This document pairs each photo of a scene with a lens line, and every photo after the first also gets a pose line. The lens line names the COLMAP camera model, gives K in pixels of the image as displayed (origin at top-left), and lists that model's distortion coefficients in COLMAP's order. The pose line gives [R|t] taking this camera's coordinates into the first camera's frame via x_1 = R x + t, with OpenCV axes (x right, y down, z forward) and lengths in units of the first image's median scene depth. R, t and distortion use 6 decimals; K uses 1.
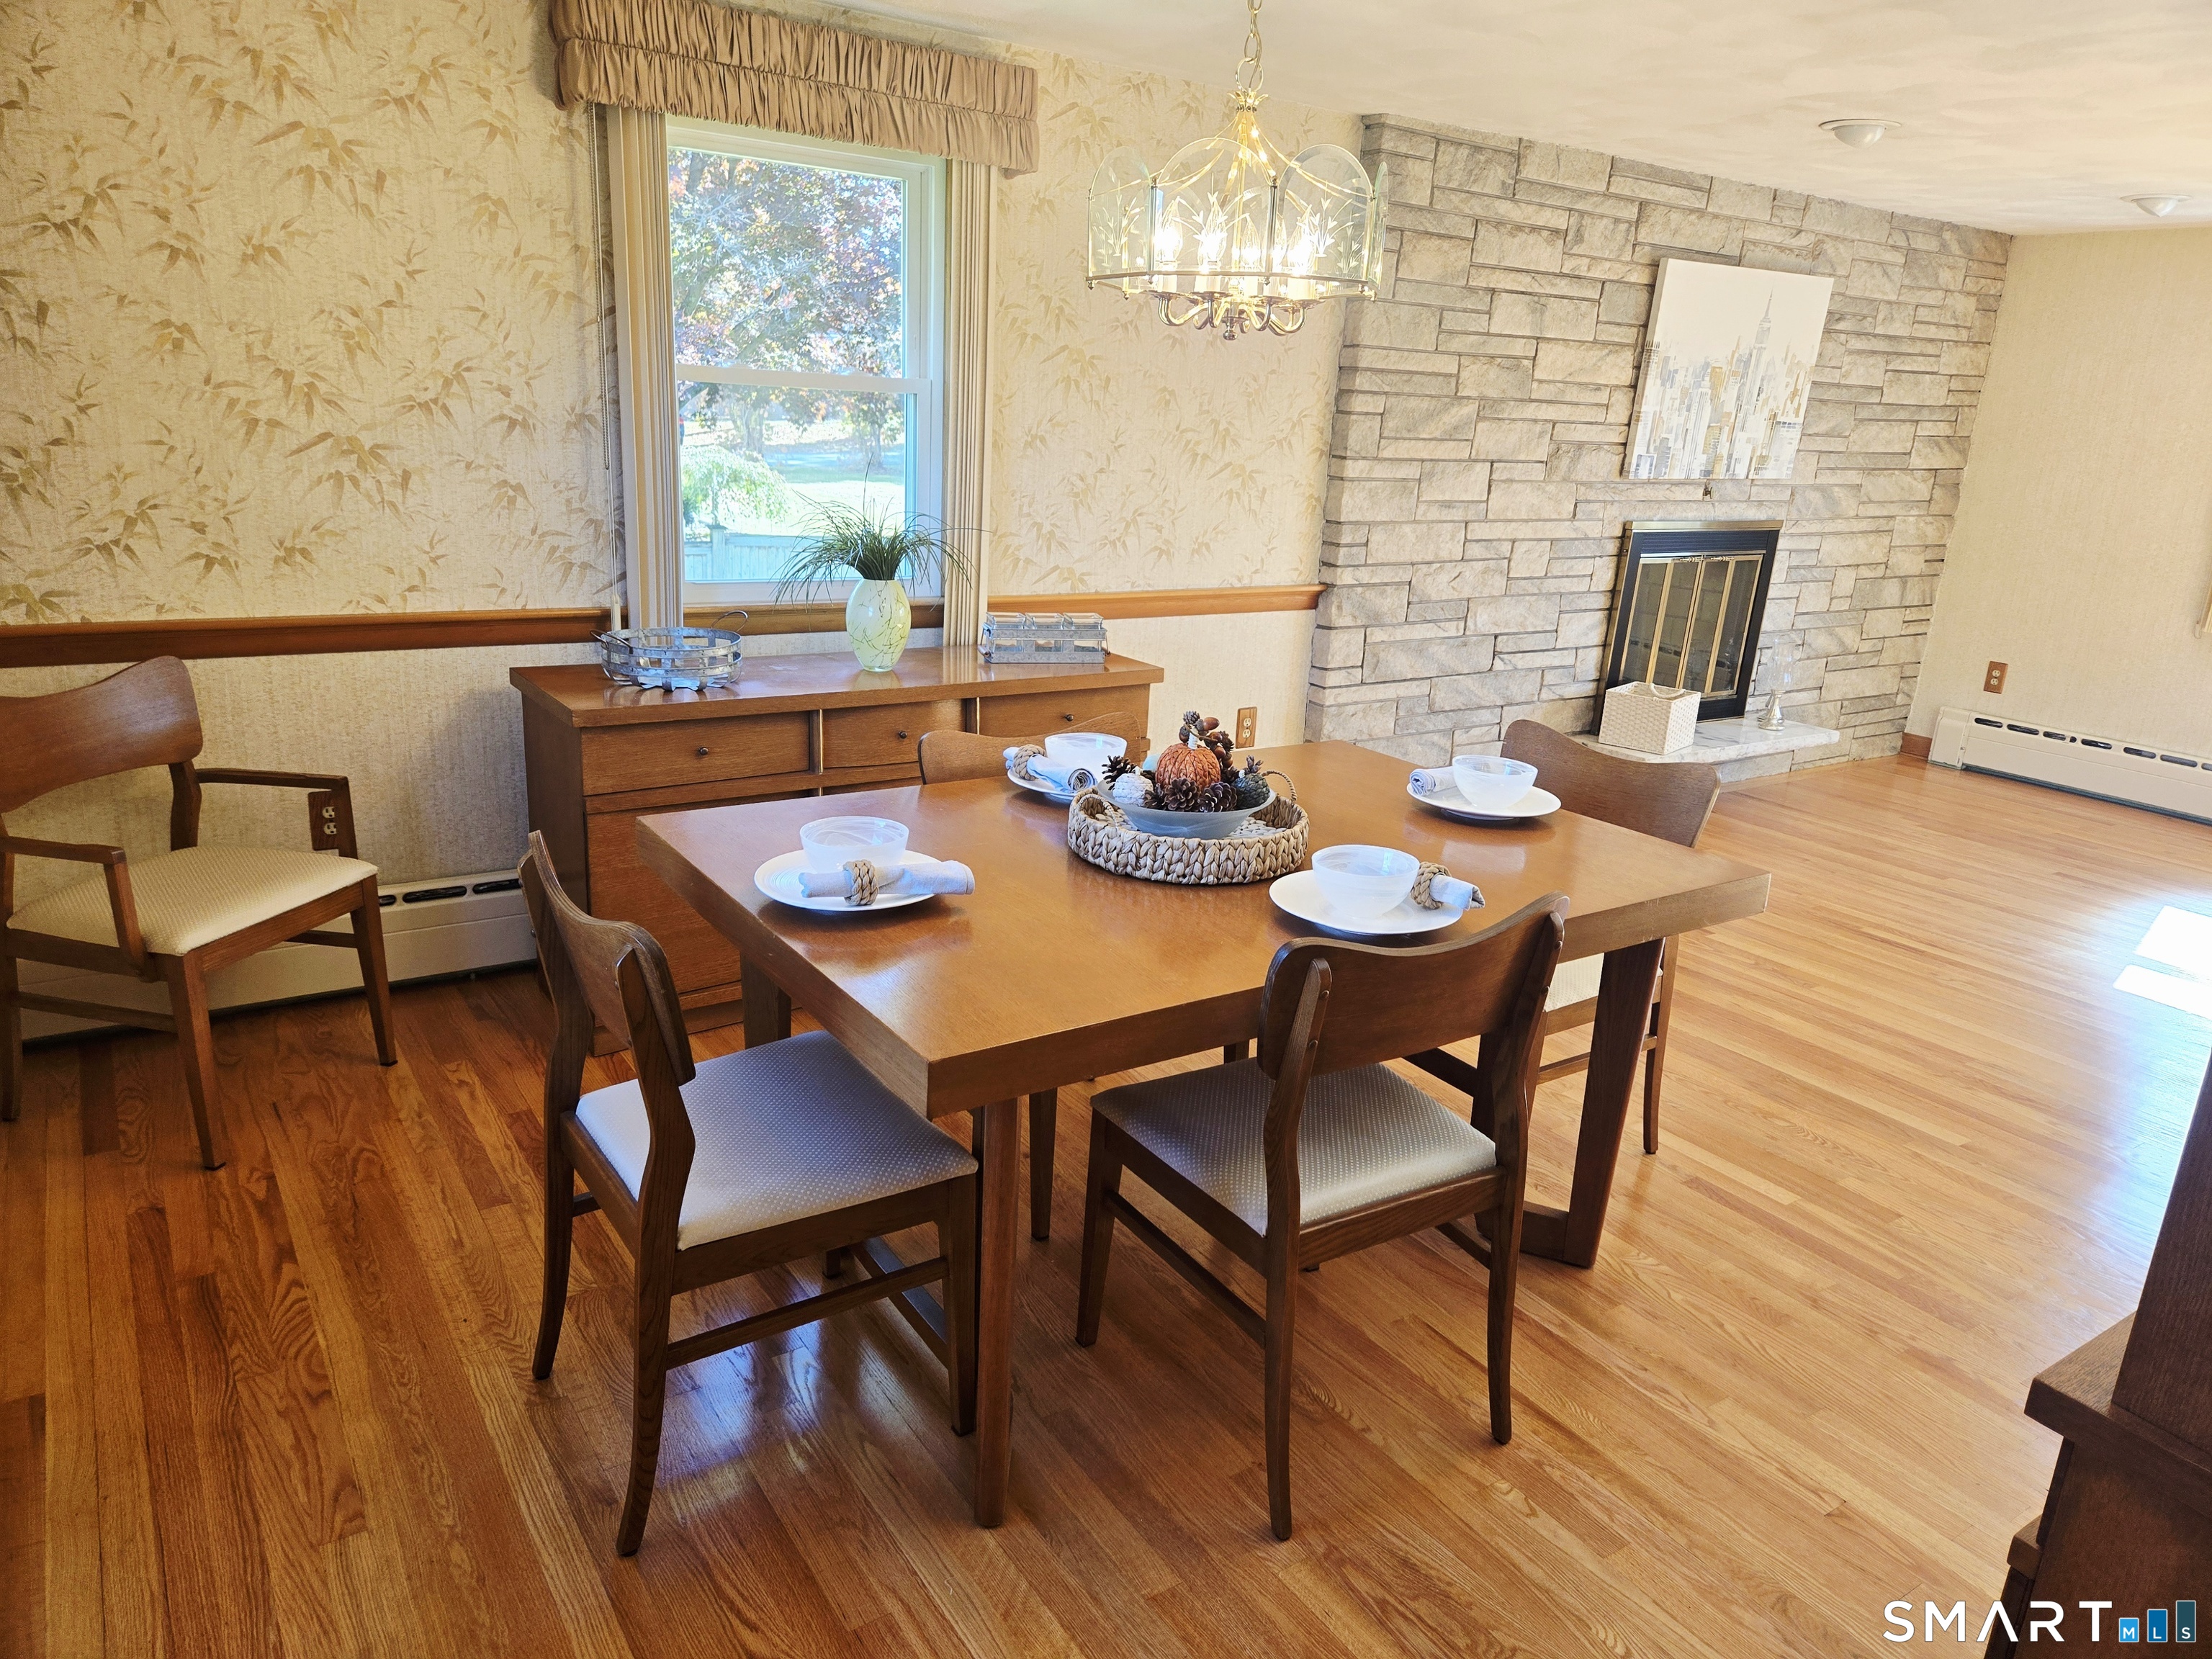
lens RADIAL K [[1494.9, 0, 1107.3], [0, 1494.9, 833.0], [0, 0, 1]] dist [0.048364, -0.029611]
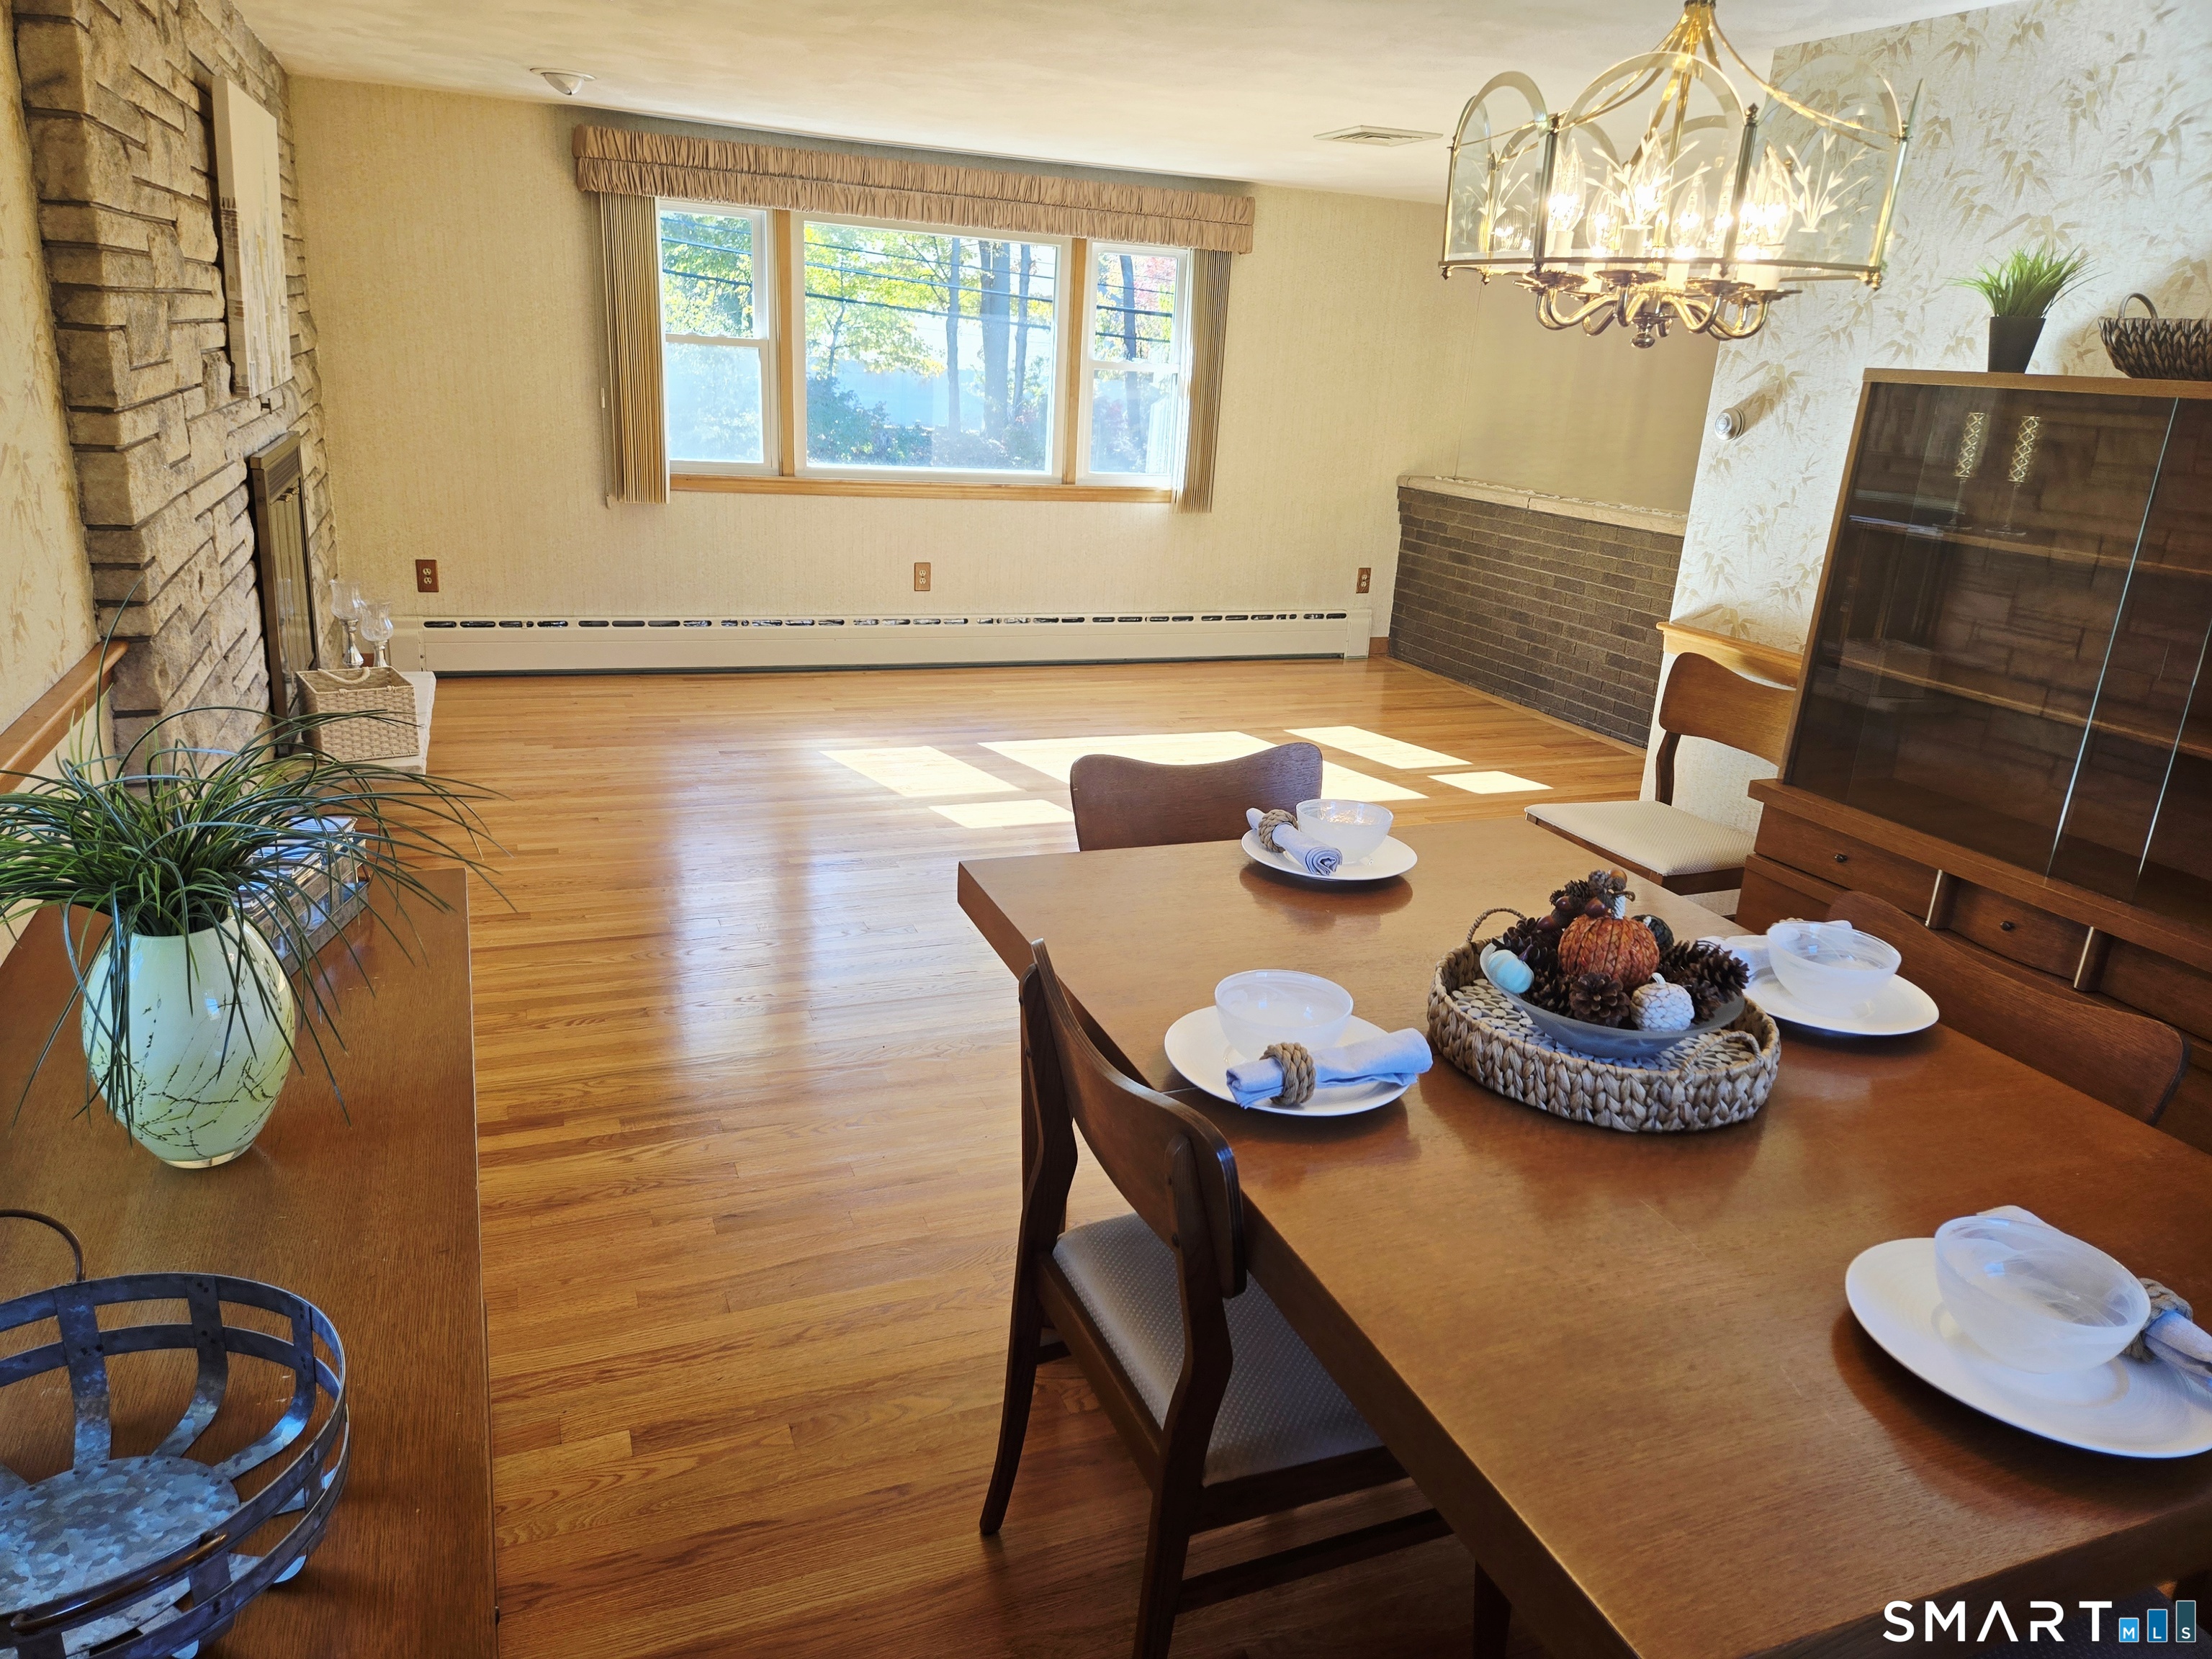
lens RADIAL K [[1494.9, 0, 1107.3], [0, 1494.9, 831.3], [0, 0, 1]] dist [0.048364, -0.029611]
pose [[0.213142, -0.340141, 0.915901, -0.280802], [0.232207, 0.928217, 0.290677, -0.157643], [-0.949026, 0.150723, 0.276825, 0.446630]]
